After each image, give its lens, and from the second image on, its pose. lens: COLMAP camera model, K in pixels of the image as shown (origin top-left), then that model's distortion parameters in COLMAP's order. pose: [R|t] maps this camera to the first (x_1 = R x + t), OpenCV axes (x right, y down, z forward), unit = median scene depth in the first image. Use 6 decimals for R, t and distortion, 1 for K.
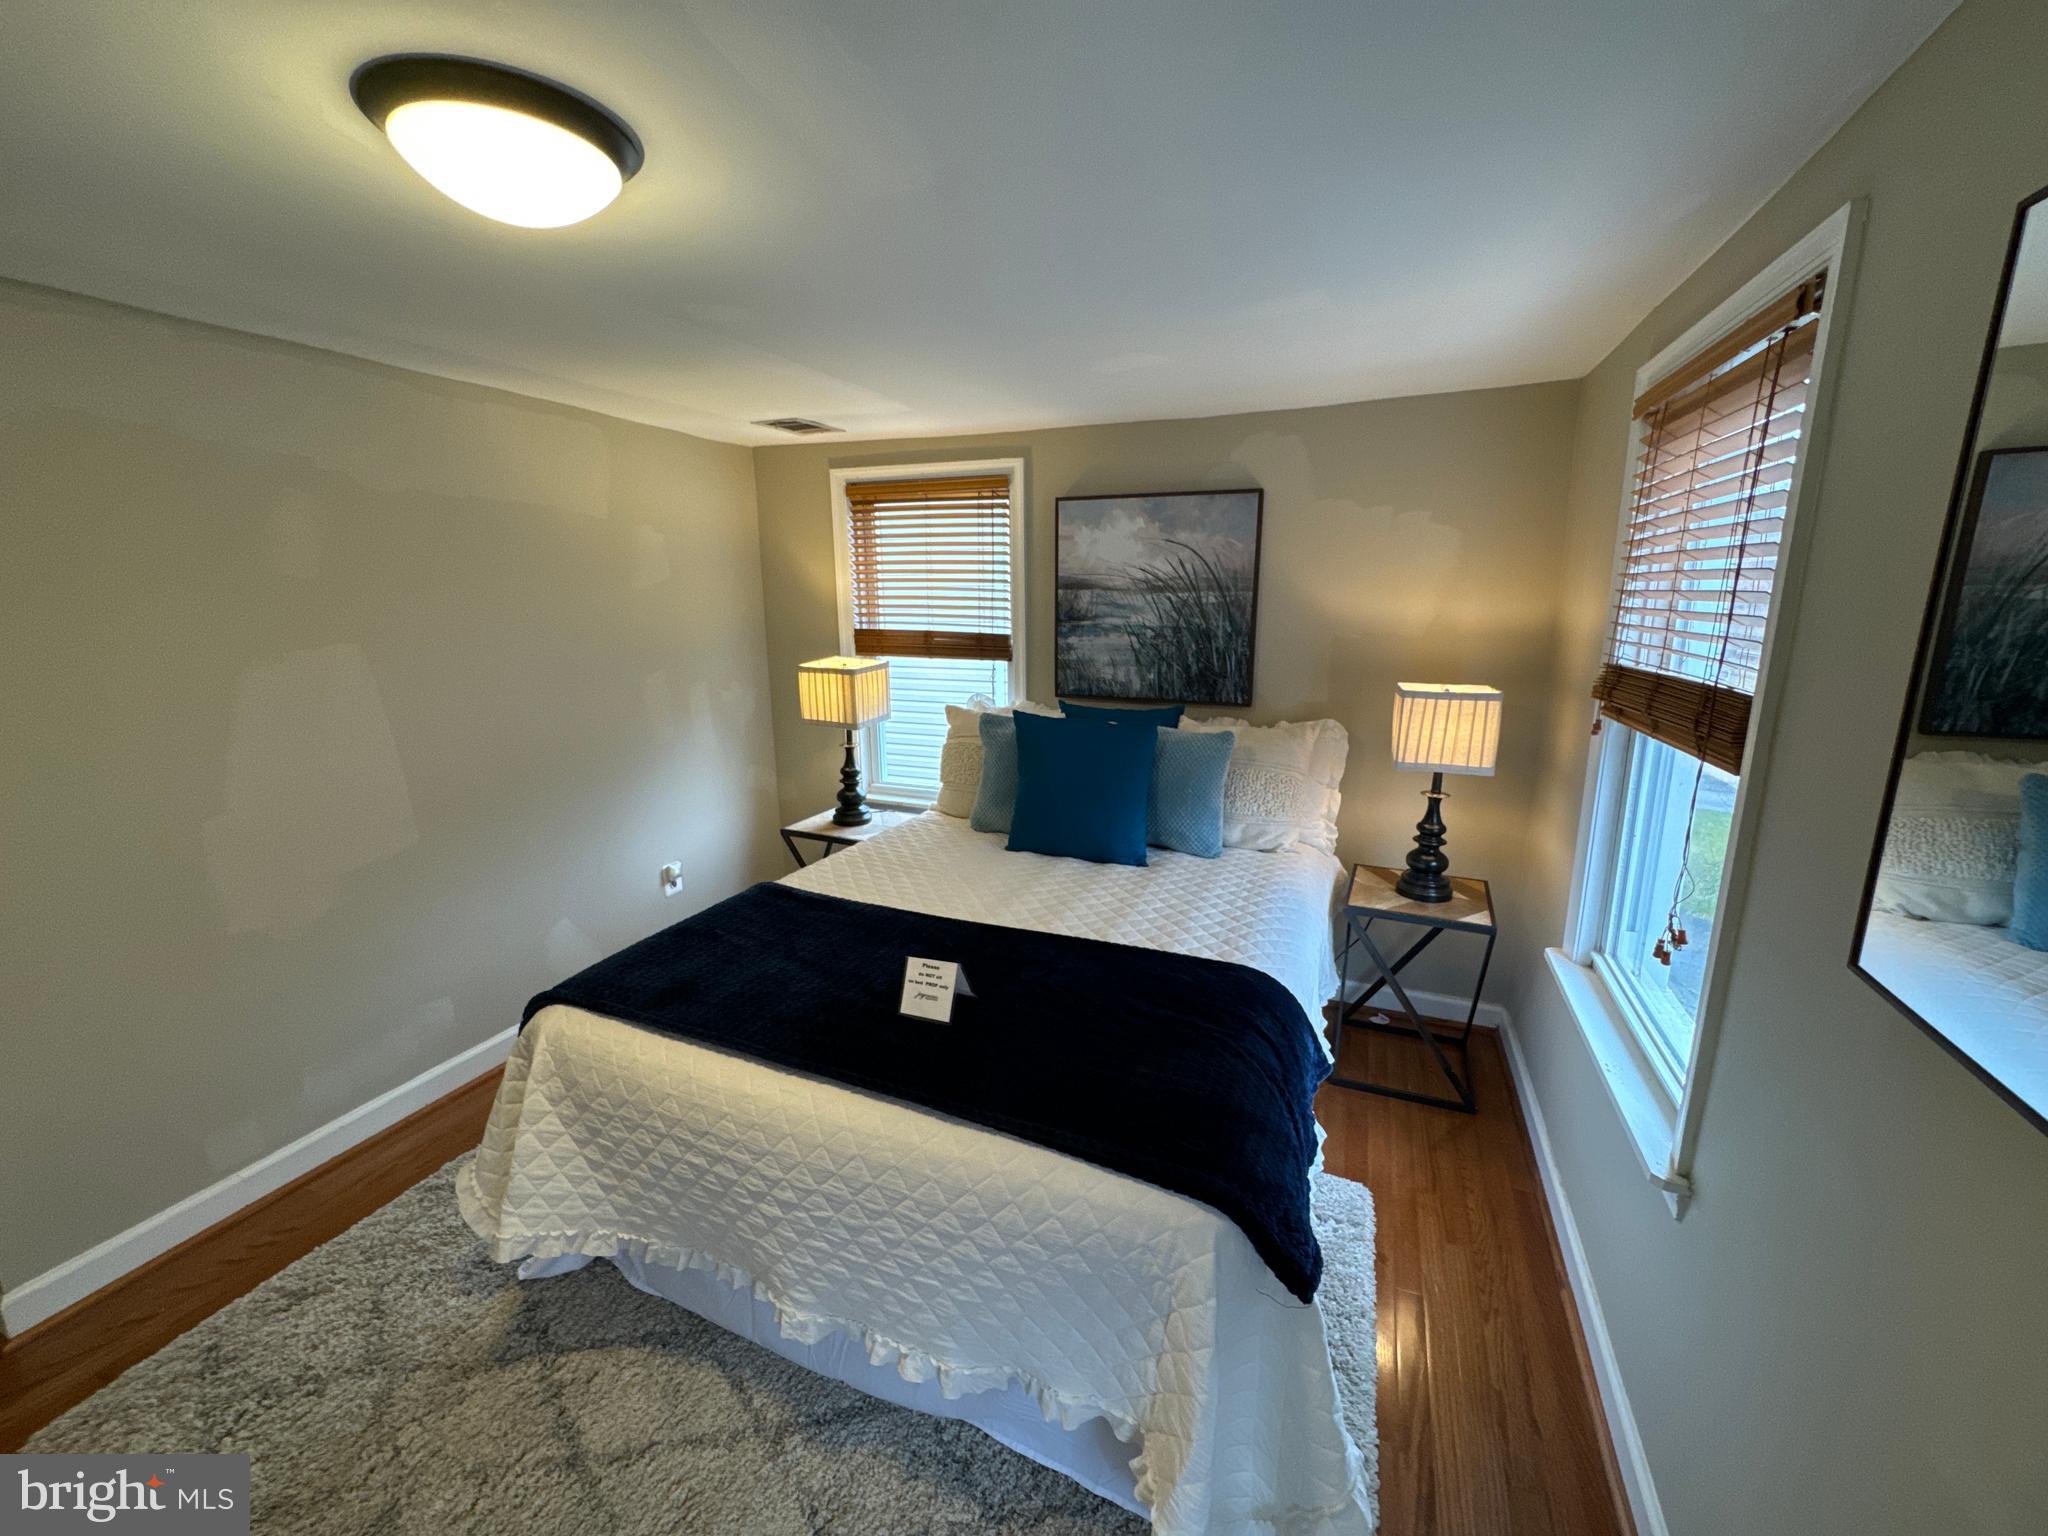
lens RADIAL K [[817.5, 0, 1027.8], [0, 817.5, 769.2], [0, 0, 1]] dist [-0.003725, 0.000504]
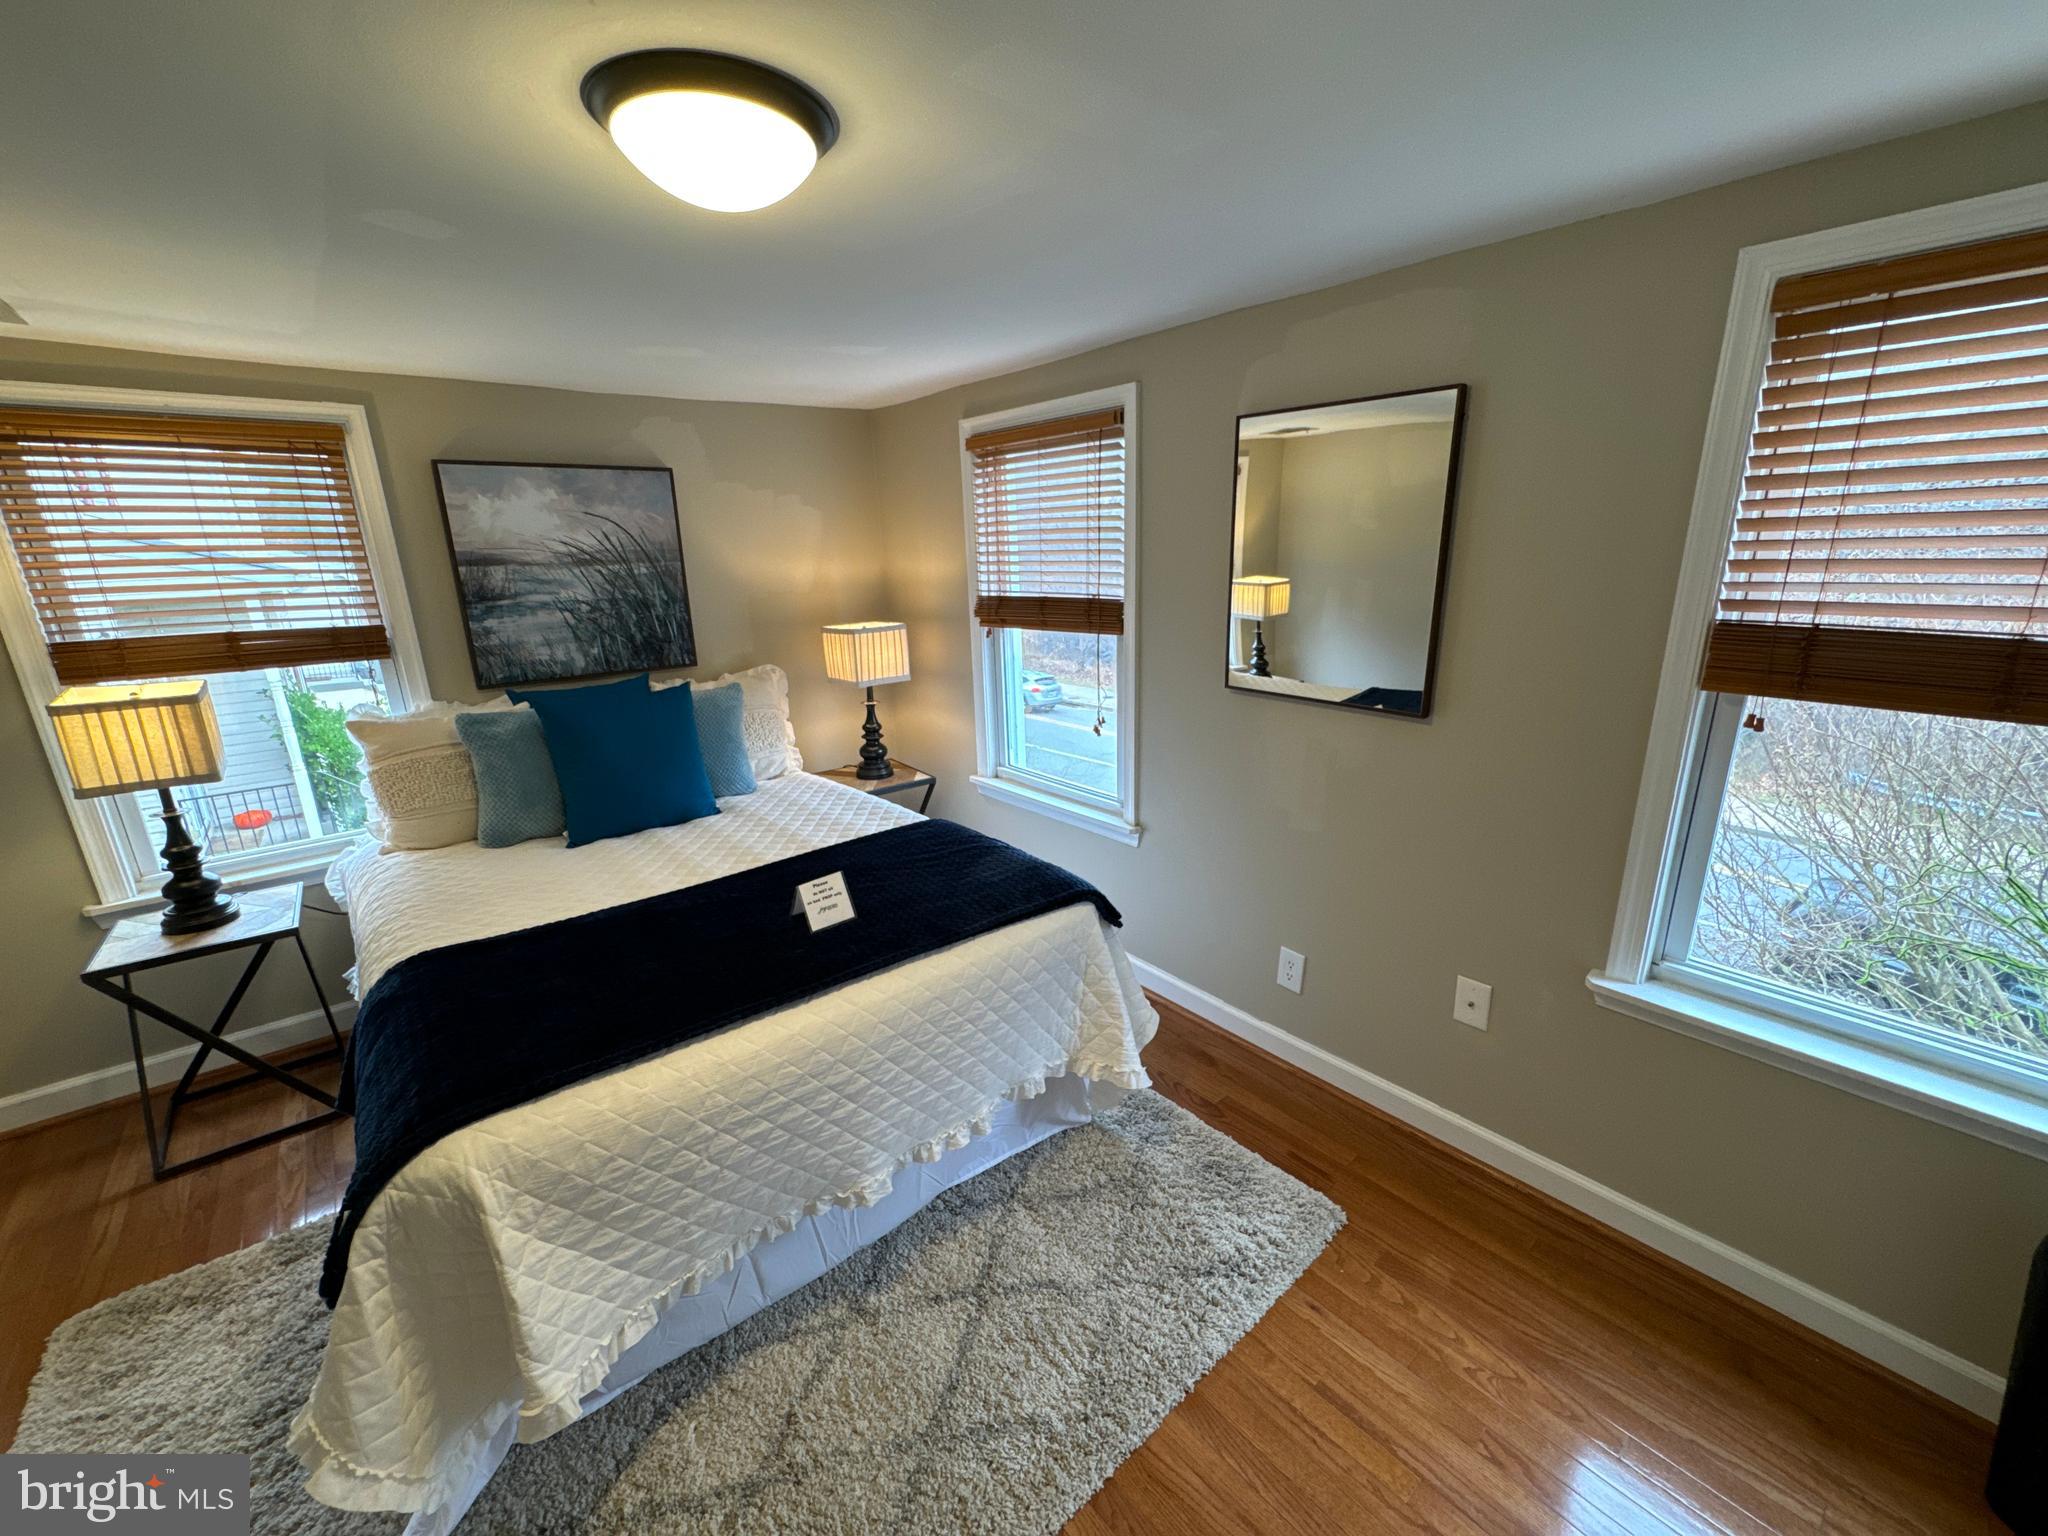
lens RADIAL K [[817.5, 0, 1020.7], [0, 817.5, 767.0], [0, 0, 1]] dist [-0.003725, 0.000504]
pose [[0.461637, -0.243624, 0.852959, -0.508272], [0.216543, 0.963407, 0.157974, -0.023176], [-0.860233, 0.111776, 0.497499, 0.080116]]
